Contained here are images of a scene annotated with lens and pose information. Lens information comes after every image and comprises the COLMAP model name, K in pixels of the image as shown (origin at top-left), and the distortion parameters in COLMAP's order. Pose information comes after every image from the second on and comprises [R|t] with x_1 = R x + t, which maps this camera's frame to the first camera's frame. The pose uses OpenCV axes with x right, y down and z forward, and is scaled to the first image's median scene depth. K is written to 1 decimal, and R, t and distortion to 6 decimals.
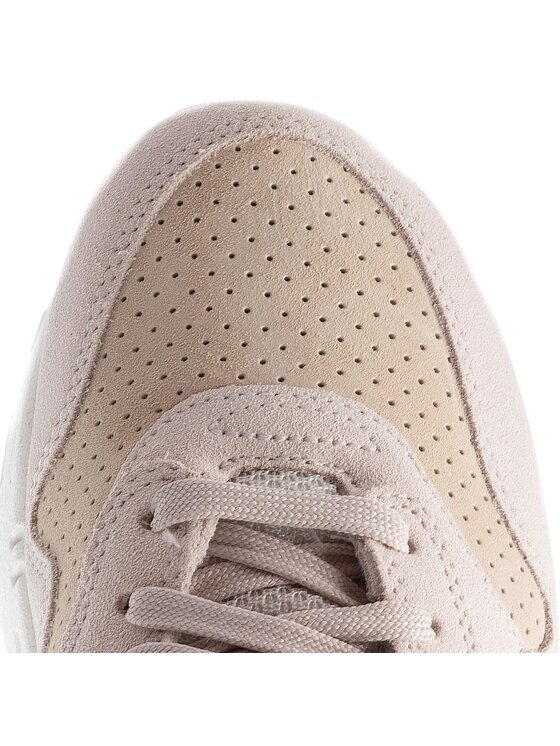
lens RADIAL K [[1572.0, 0, 280.5], [0, 1572.0, 372.9], [0, 0, 1]] dist [0.071333, 0.000000]
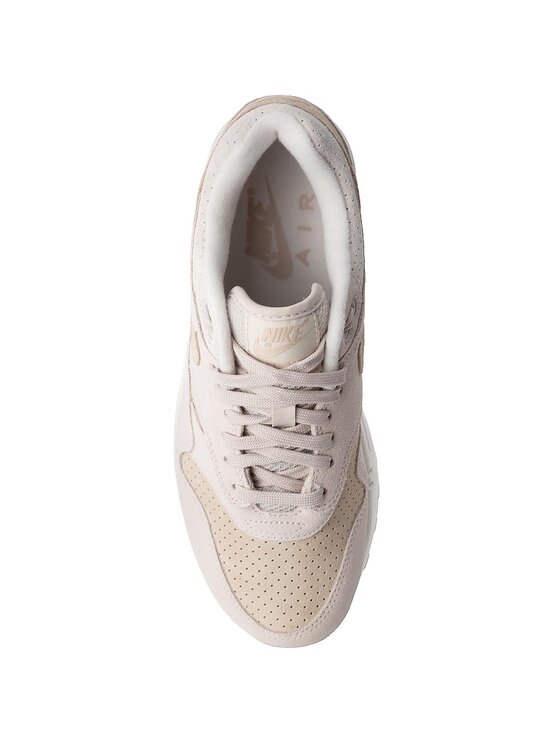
lens RADIAL K [[2183.0, 0, 280.1], [0, 2183.0, 372.8], [0, 0, 1]] dist [0.227836, 0.000000]
pose [[-0.982632, 0.032301, -0.182729, 0.702520], [-0.053084, -0.992511, 0.110014, -0.122018], [-0.177807, 0.117803, 0.976989, -2.847564]]
